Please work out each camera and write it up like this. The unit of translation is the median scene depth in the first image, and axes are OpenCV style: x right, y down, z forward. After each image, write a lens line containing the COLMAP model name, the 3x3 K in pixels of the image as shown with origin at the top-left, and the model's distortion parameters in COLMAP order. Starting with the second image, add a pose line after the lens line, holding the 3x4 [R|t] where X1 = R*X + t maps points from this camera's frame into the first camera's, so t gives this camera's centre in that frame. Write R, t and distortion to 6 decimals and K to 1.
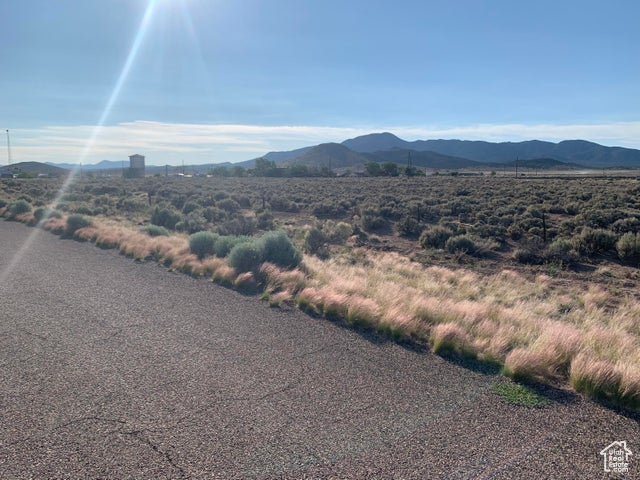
lens RADIAL K [[476.7, 0, 320.6], [0, 476.7, 245.9], [0, 0, 1]] dist [-0.013520, -0.007231]
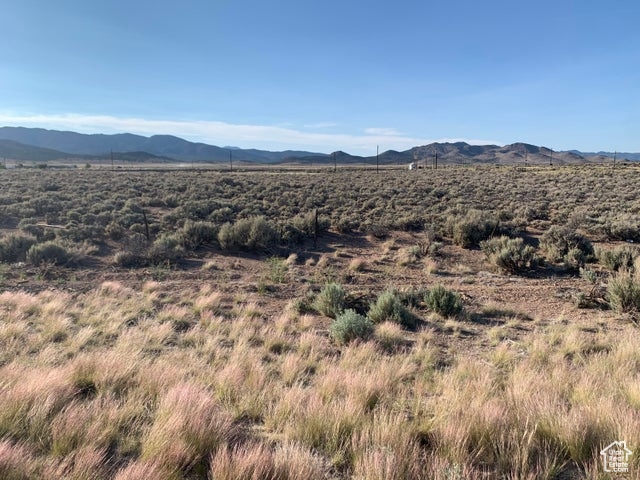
lens RADIAL K [[476.7, 0, 318.8], [0, 476.7, 237.9], [0, 0, 1]] dist [-0.013520, -0.007231]
pose [[0.703053, -0.098878, 0.704230, 0.052057], [0.100308, 0.994174, 0.039447, -0.013264], [-0.704027, 0.042907, 0.708876, 0.107841]]
